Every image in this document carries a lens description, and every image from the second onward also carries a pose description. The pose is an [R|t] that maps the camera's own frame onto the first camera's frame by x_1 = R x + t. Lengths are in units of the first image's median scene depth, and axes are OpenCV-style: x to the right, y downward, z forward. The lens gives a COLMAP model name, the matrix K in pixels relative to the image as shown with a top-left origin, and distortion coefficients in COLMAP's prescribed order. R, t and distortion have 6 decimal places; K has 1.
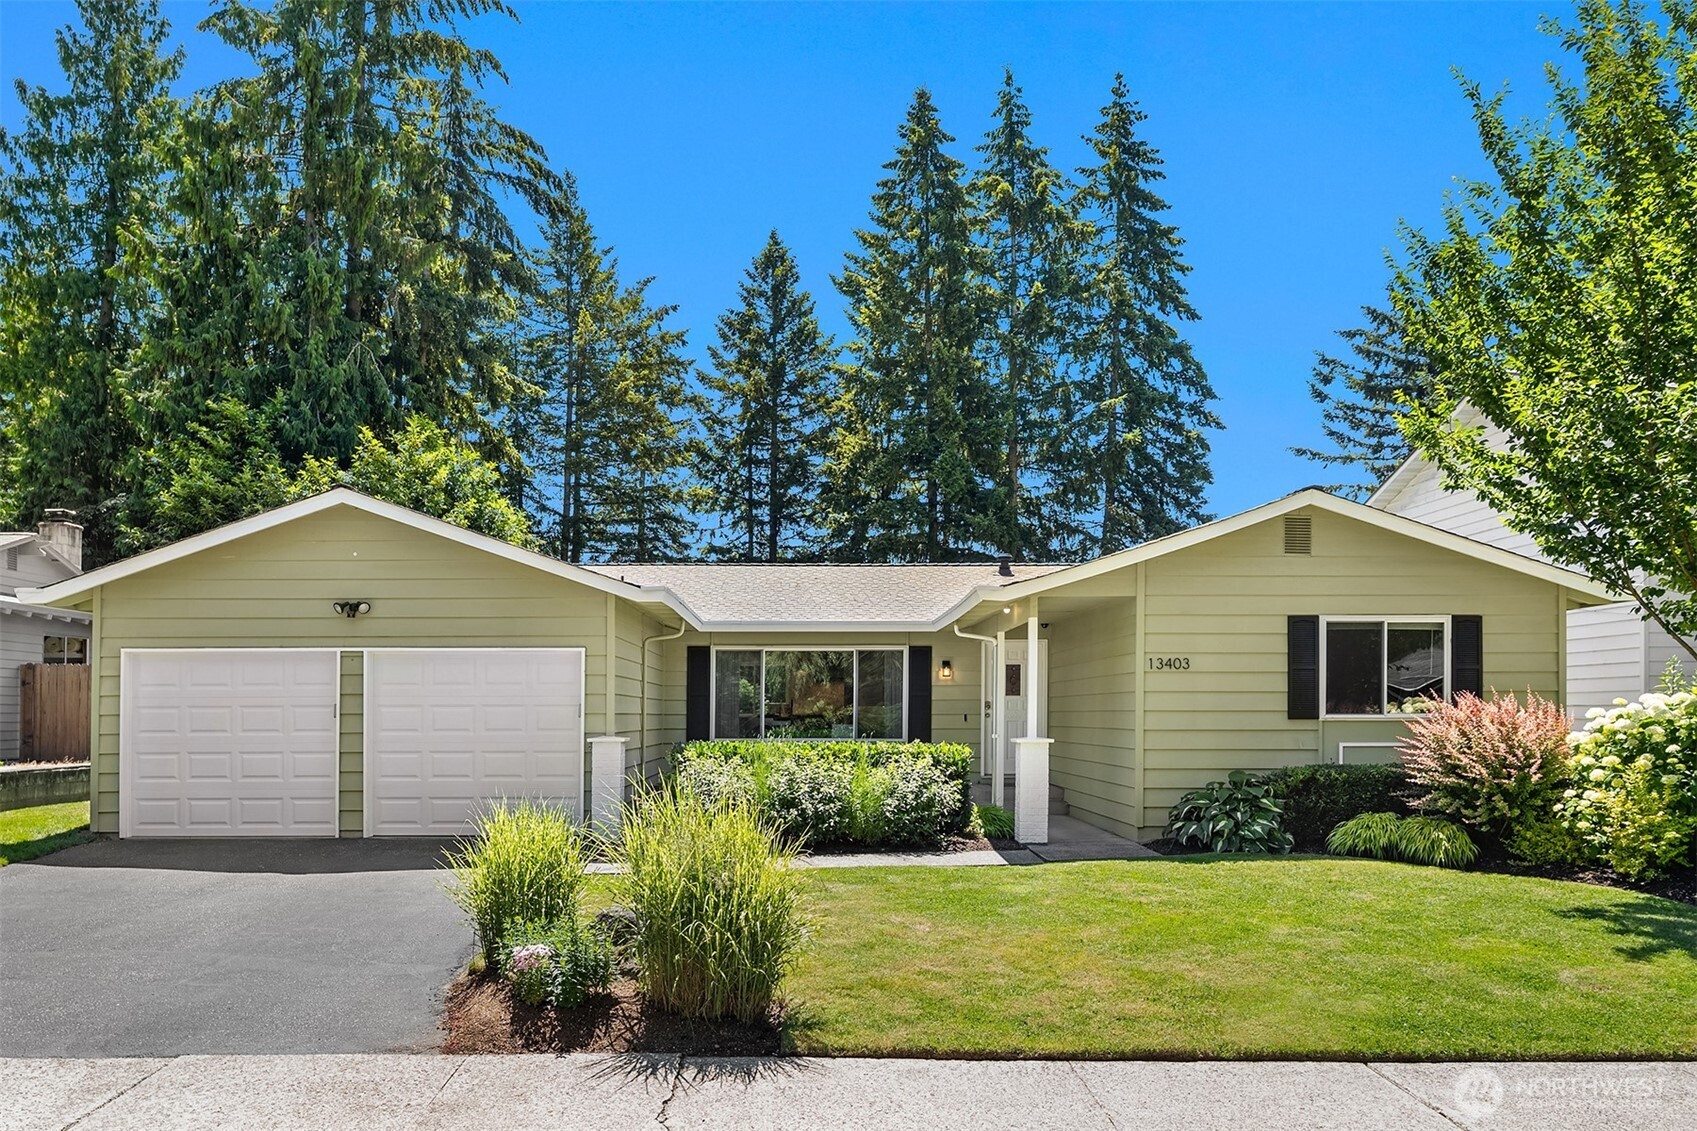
lens RADIAL K [[1206.4, 0, 849.6], [0, 1206.4, 674.3], [0, 0, 1]] dist [-0.035737, 0.000165]
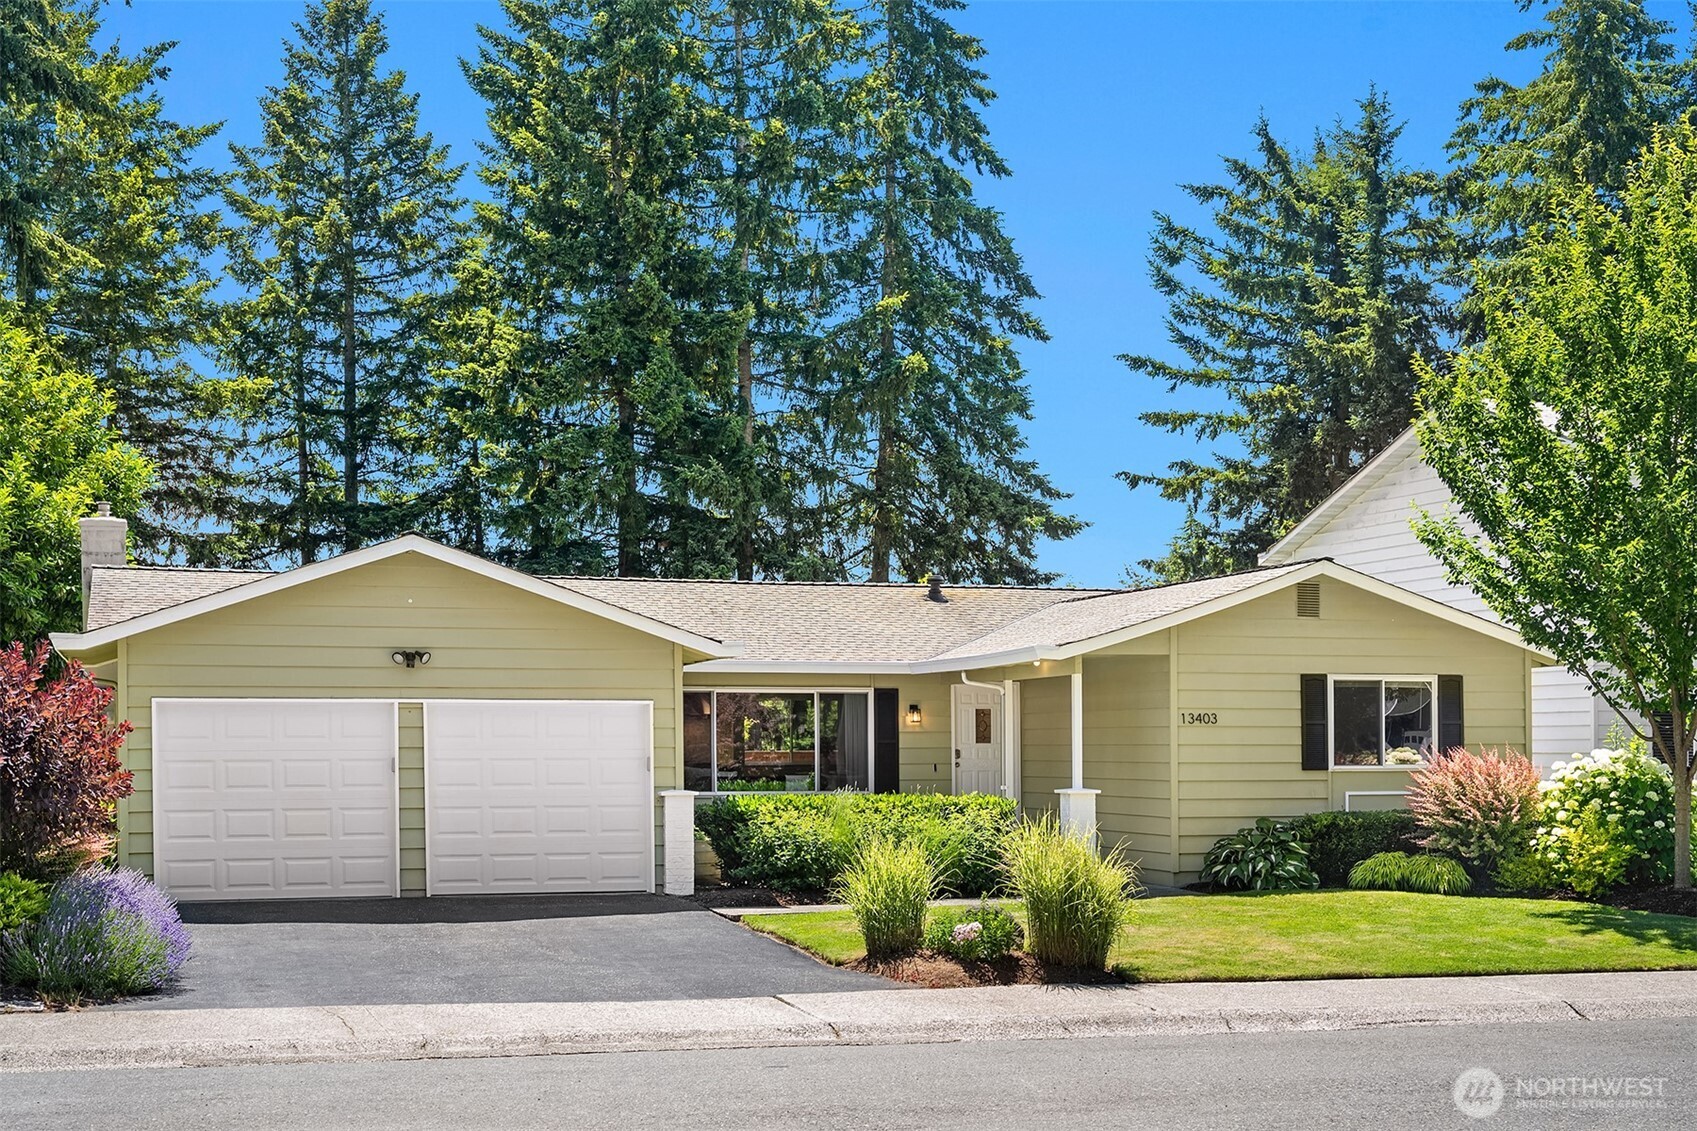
lens RADIAL K [[2202.3, 0, 848.5], [0, 2202.3, 565.5], [0, 0, 1]] dist [-0.042253, -0.046438]
pose [[0.965755, 0.020579, 0.258640, -0.547743], [-0.007894, 0.998719, -0.049986, -0.044925], [-0.259337, 0.046233, 0.964680, -0.817401]]
